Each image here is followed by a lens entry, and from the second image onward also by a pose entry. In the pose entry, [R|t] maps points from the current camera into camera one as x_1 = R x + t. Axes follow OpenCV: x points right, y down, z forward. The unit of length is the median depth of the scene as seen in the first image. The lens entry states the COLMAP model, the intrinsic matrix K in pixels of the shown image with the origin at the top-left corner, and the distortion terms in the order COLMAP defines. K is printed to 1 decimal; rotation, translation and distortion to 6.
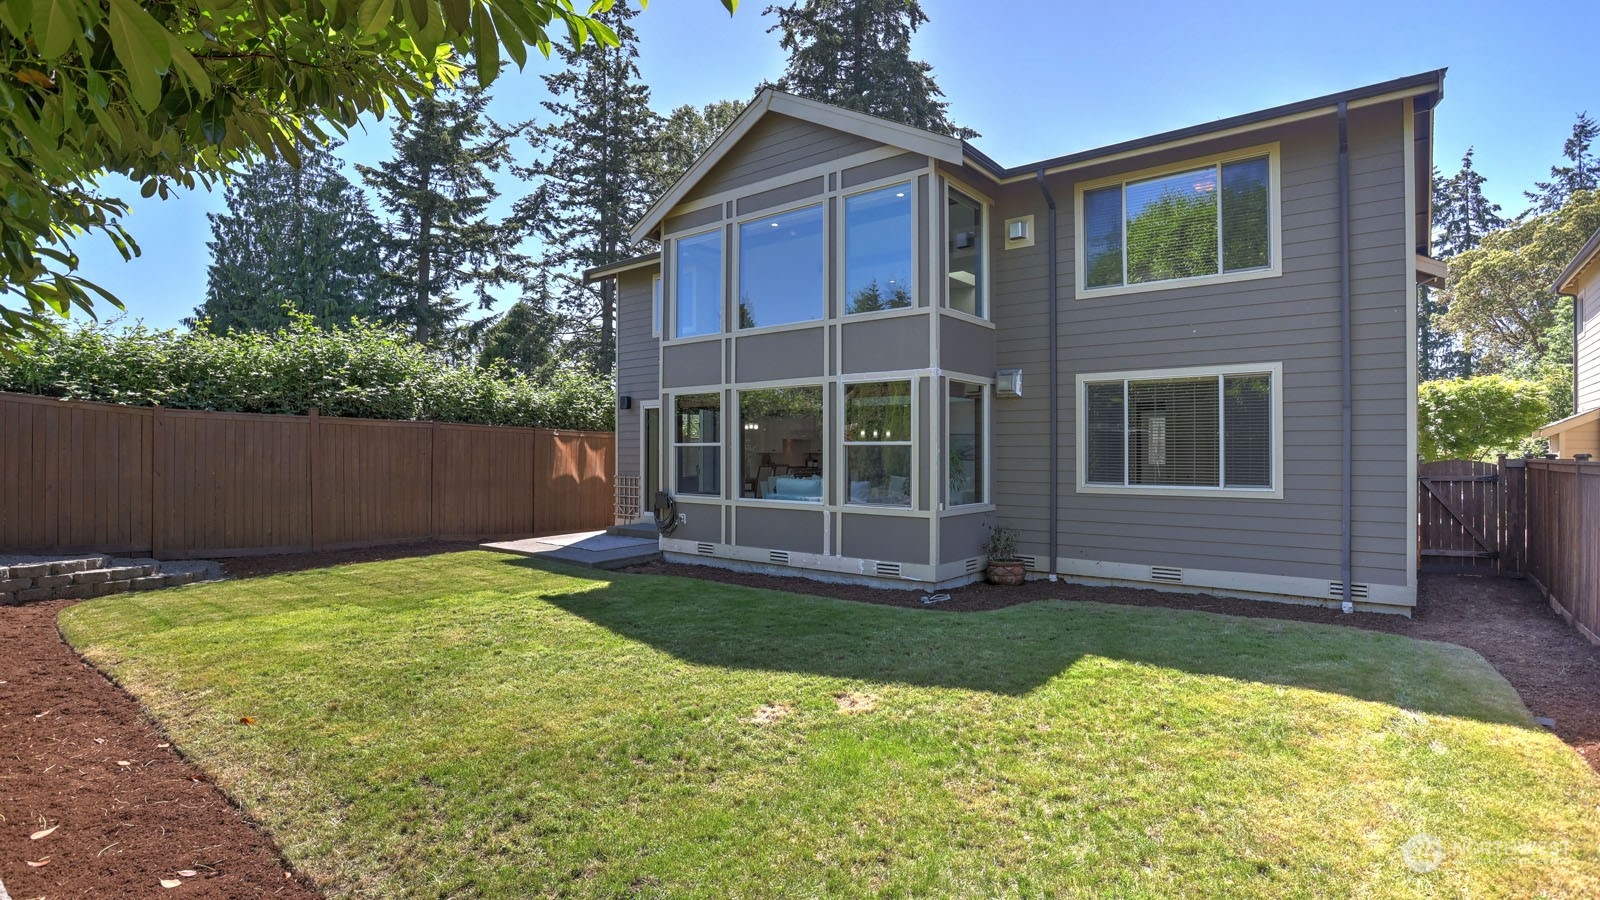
lens RADIAL K [[780.0, 0, 808.0], [0, 780.0, 445.3], [0, 0, 1]] dist [-0.071434, 0.030644]
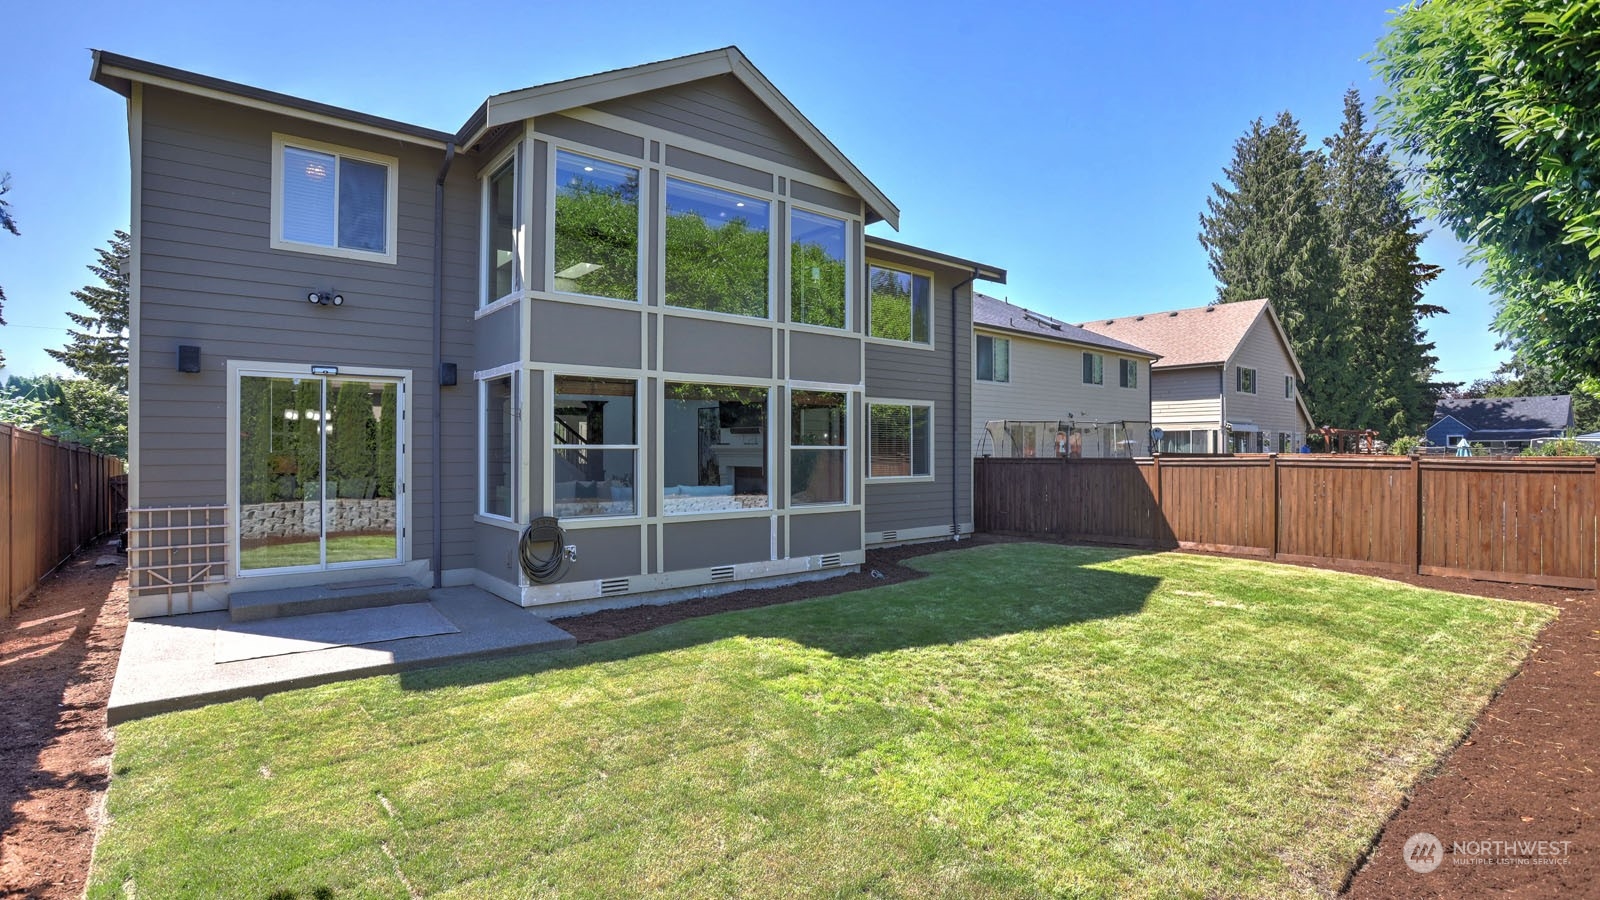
lens RADIAL K [[780.0, 0, 808.0], [0, 780.0, 445.3], [0, 0, 1]] dist [-0.071434, 0.030644]
pose [[0.191378, 0.007585, 0.981487, -0.952344], [-0.003624, 0.999969, -0.007022, 0.002301], [-0.981510, -0.002213, 0.191399, 0.782244]]
